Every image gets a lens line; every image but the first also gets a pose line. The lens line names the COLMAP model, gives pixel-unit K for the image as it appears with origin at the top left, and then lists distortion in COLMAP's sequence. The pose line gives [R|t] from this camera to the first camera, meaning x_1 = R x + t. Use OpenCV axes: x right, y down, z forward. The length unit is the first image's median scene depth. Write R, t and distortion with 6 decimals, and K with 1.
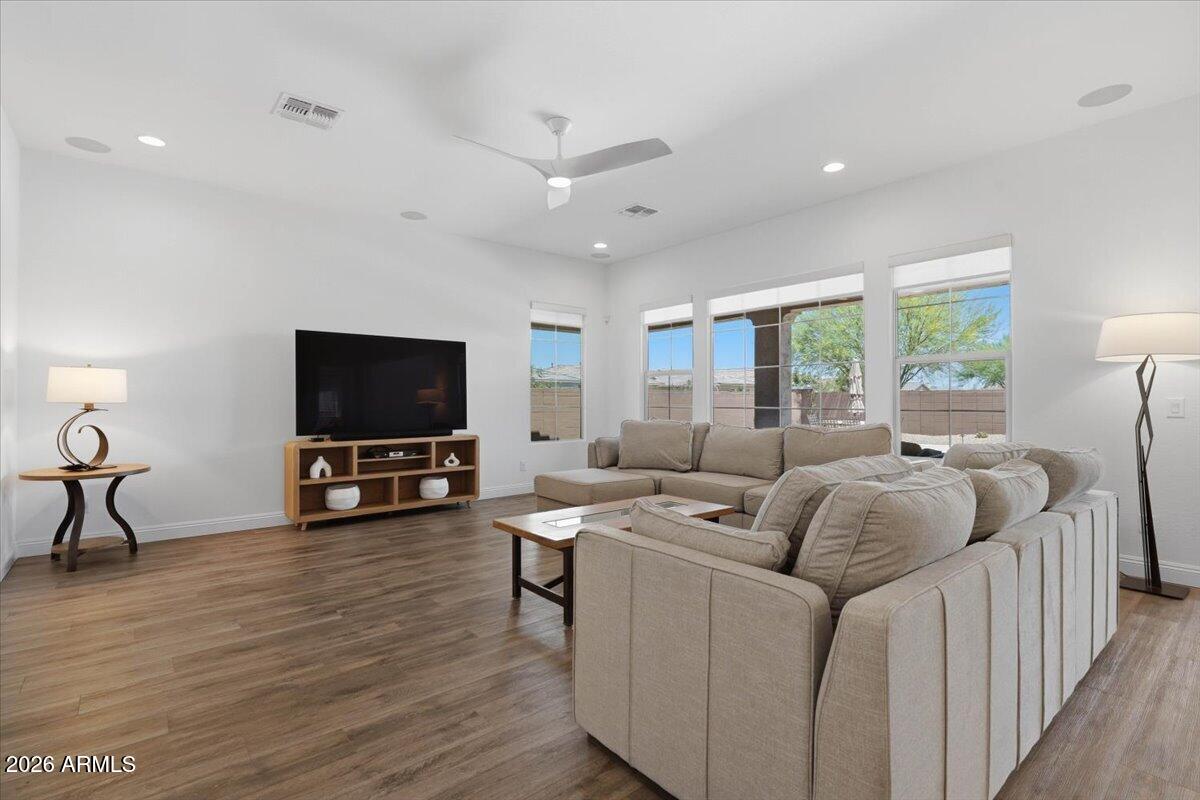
lens RADIAL K [[548.1, 0, 600.0], [0, 548.1, 400.0], [0, 0, 1]] dist [-0.000255, 0.000115]
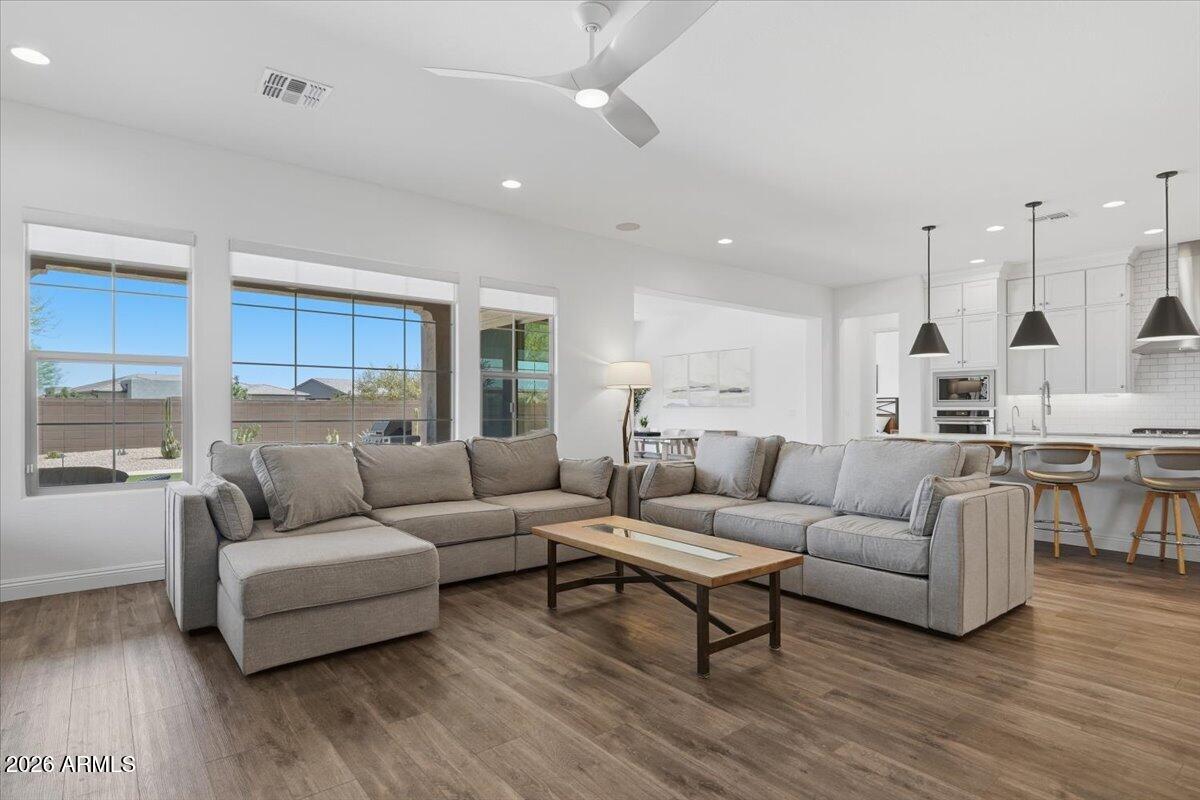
lens RADIAL K [[603.9, 0, 600.0], [0, 603.9, 400.0], [0, 0, 1]] dist [0.000817, -0.000036]
pose [[0.038682, 0.020745, 0.999036, -0.200404], [-0.000981, 0.999785, -0.020723, 0.001699], [-0.999251, -0.000179, 0.038695, 0.226683]]
